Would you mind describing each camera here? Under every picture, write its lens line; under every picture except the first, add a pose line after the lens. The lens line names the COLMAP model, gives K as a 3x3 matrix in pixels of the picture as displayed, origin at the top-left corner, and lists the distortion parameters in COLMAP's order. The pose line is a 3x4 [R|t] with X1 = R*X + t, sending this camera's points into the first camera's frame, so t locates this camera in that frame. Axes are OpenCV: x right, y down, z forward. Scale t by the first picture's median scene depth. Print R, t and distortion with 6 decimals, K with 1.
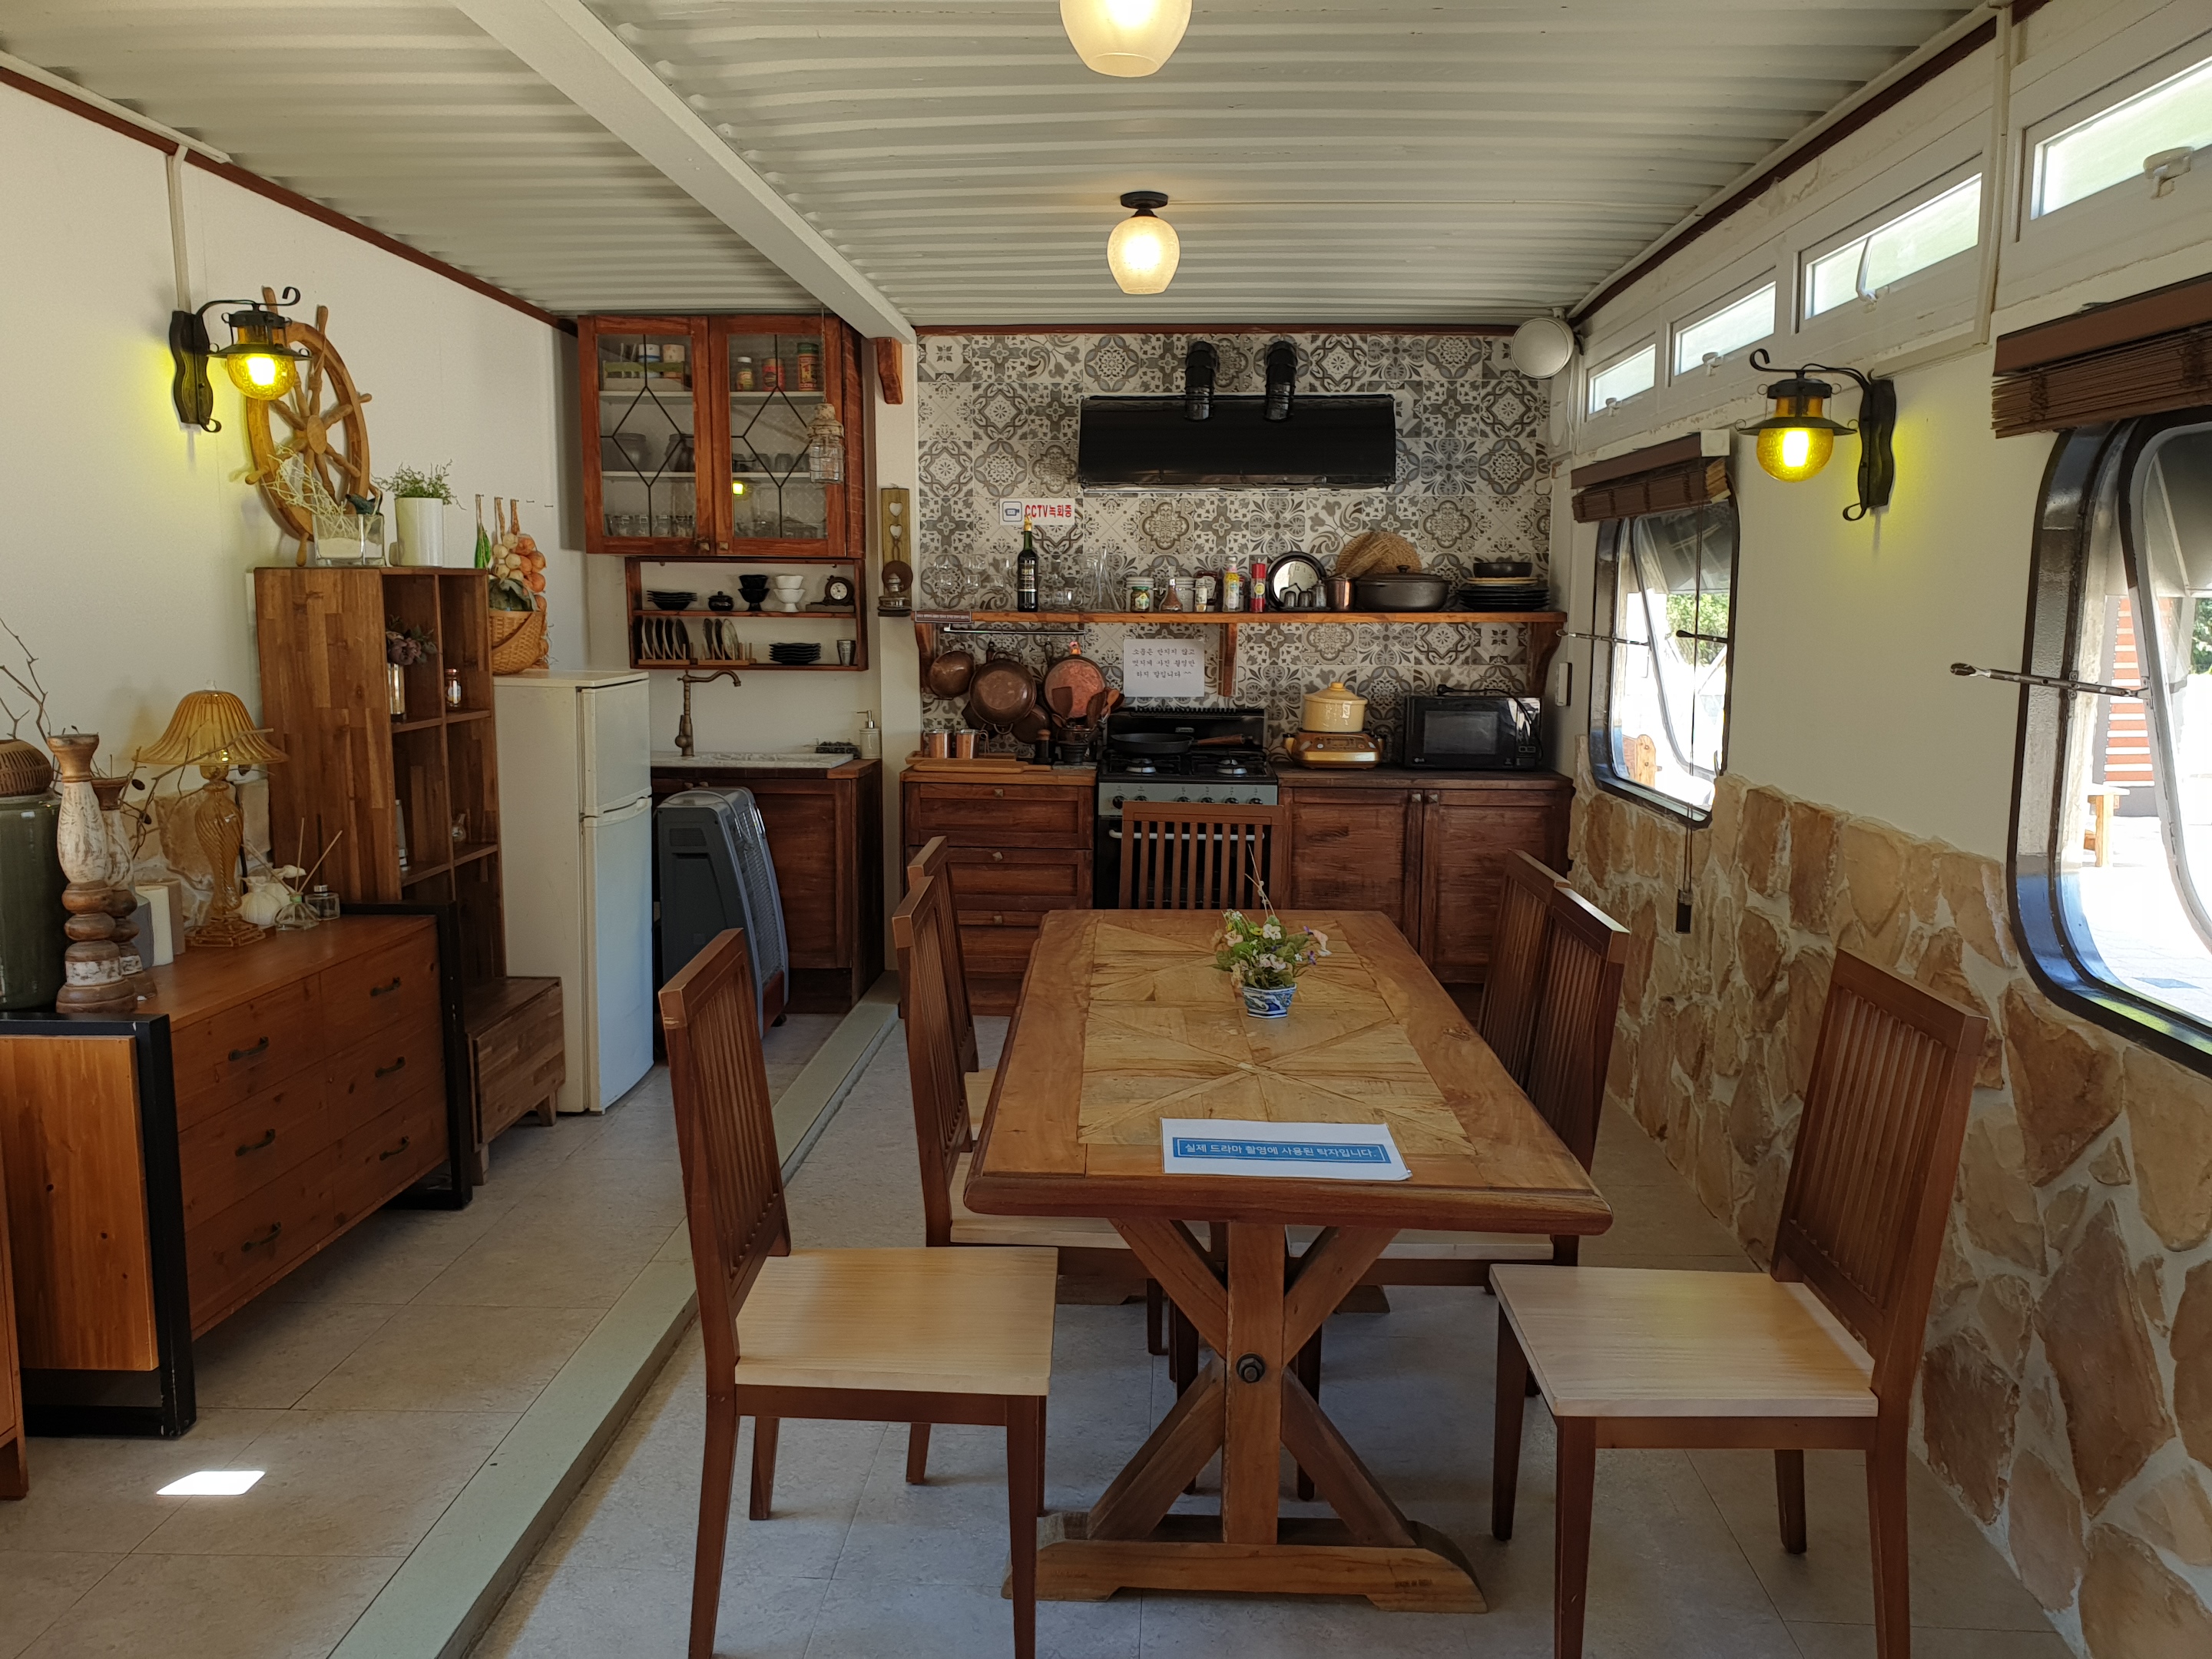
lens RADIAL K [[1692.5, 0, 1089.7], [0, 1692.5, 843.5], [0, 0, 1]] dist [0.124154, -0.011346]
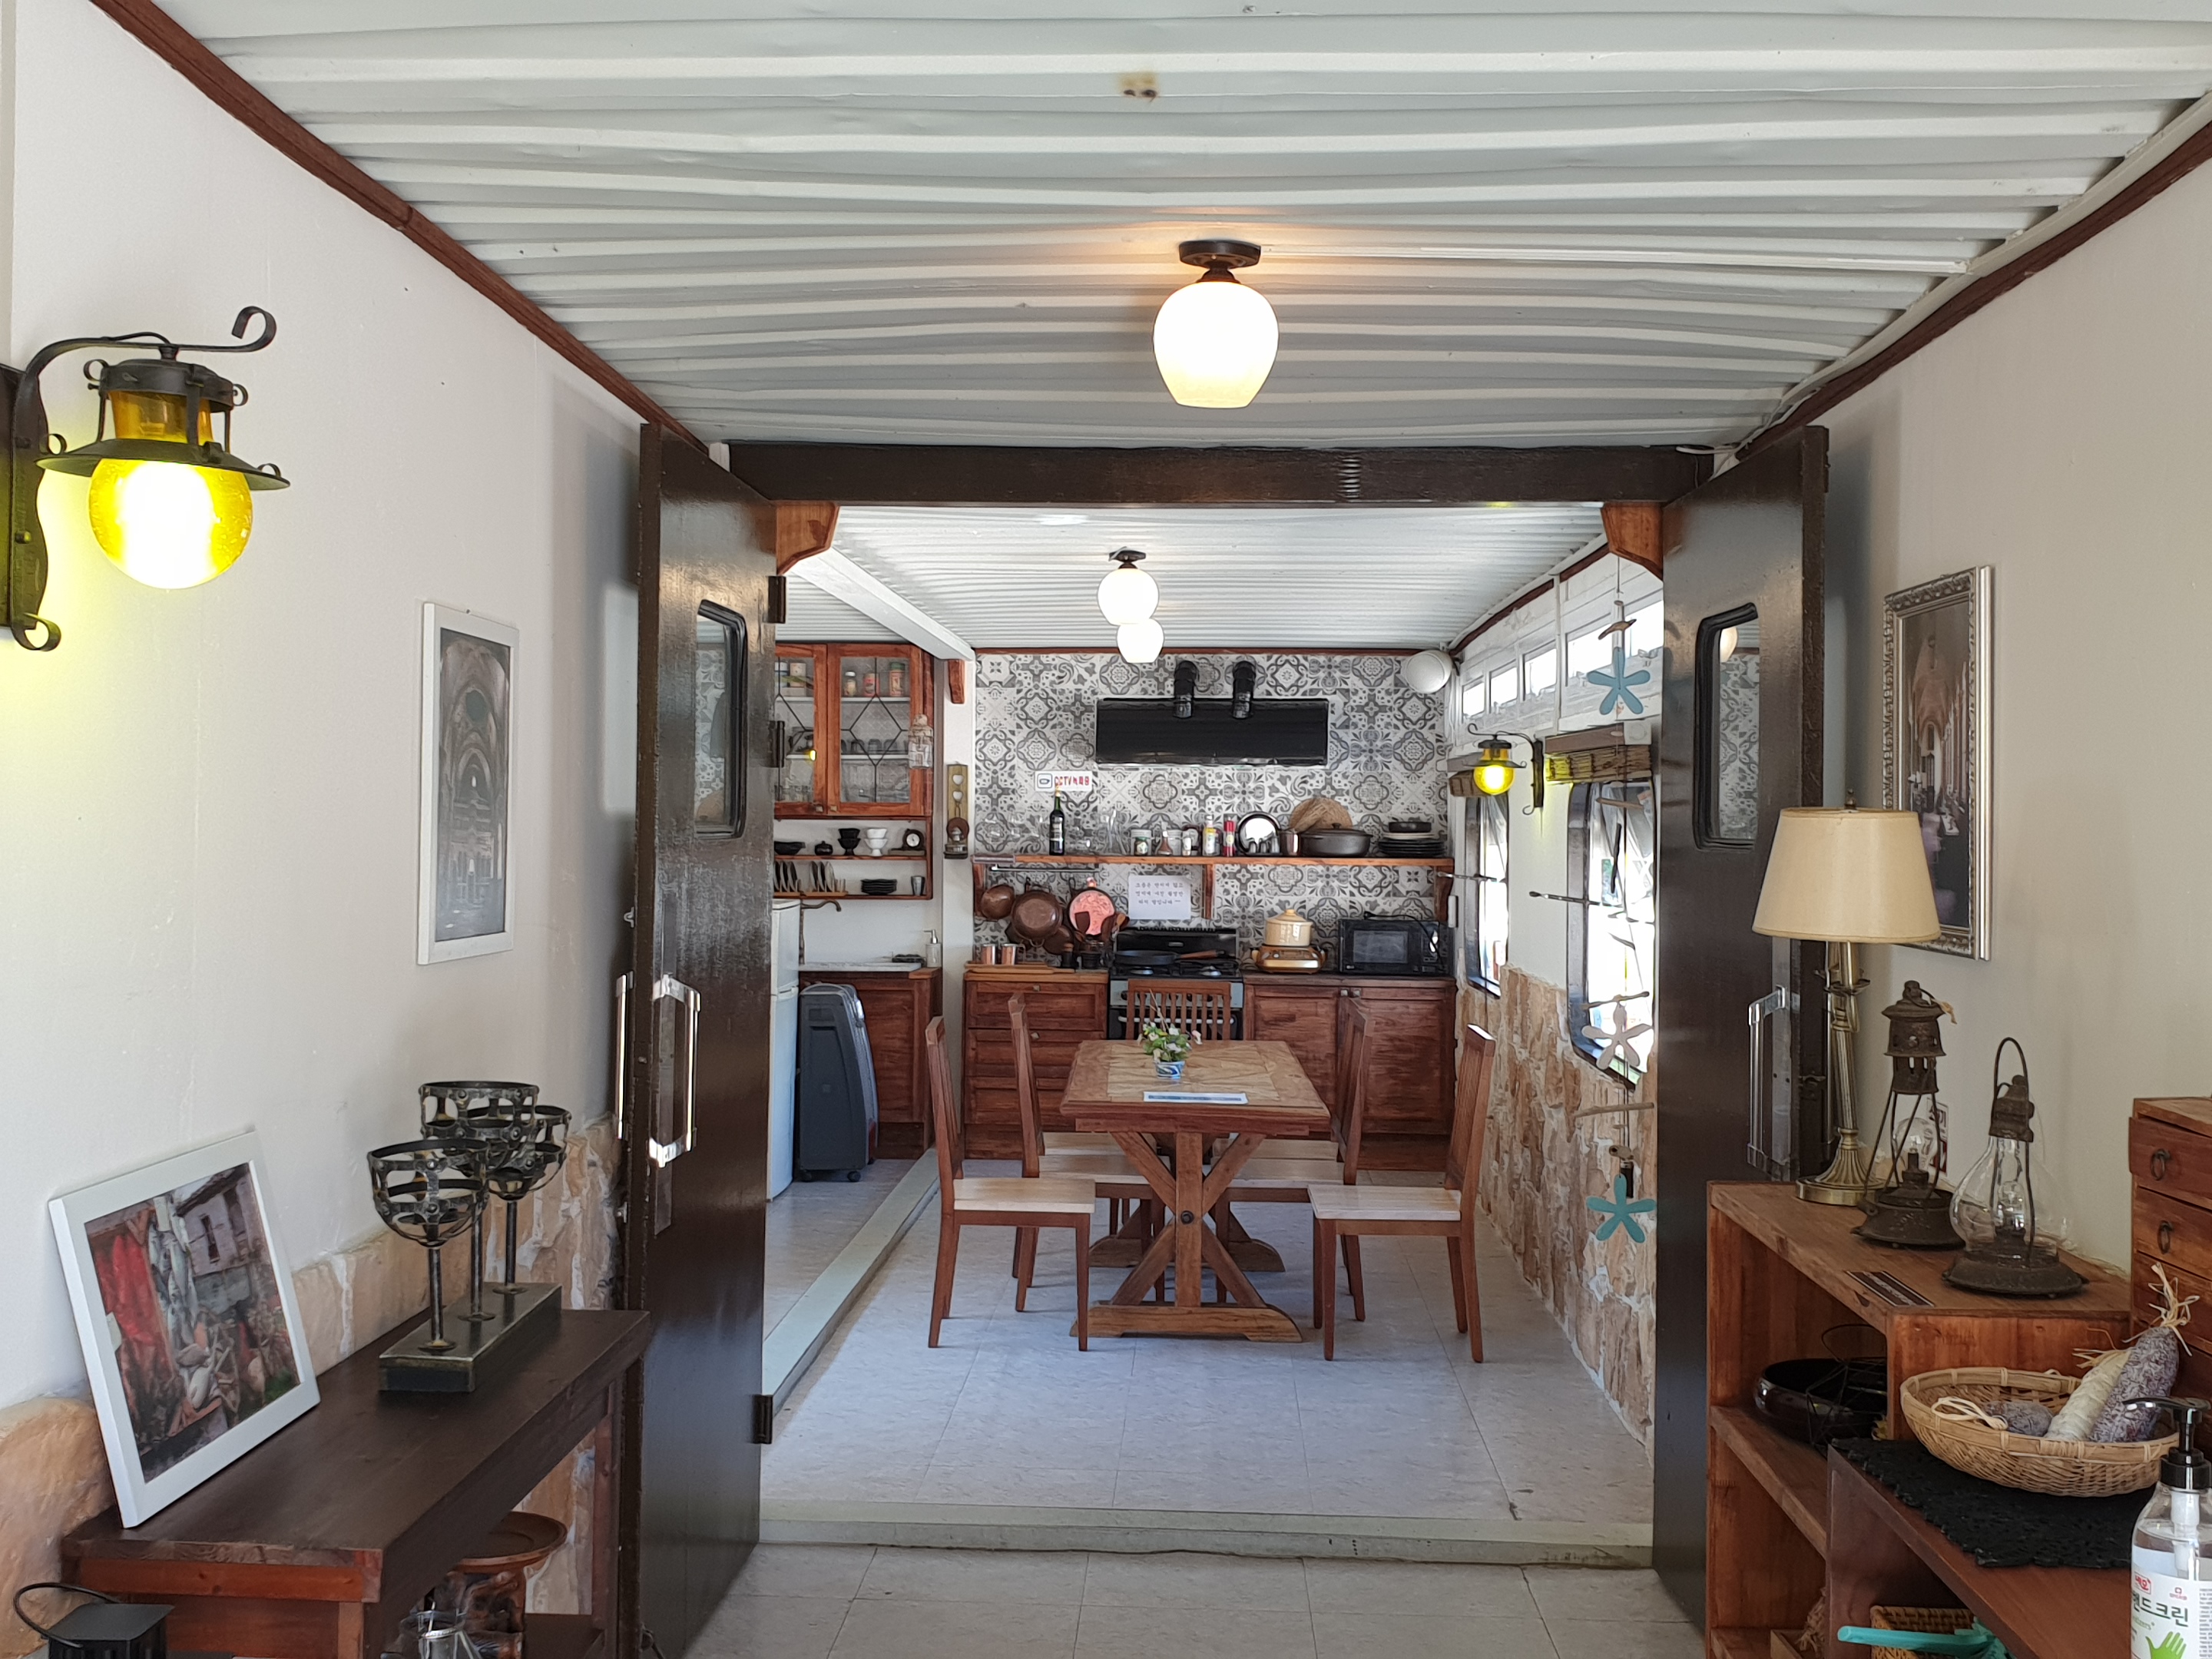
lens RADIAL K [[1692.5, 0, 1103.0], [0, 1692.5, 825.7], [0, 0, 1]] dist [0.124154, -0.011346]
pose [[0.999990, 0.002335, 0.003773, -0.005019], [-0.001745, 0.988777, -0.149391, 0.037632], [-0.004080, 0.149383, 0.988771, -0.308446]]
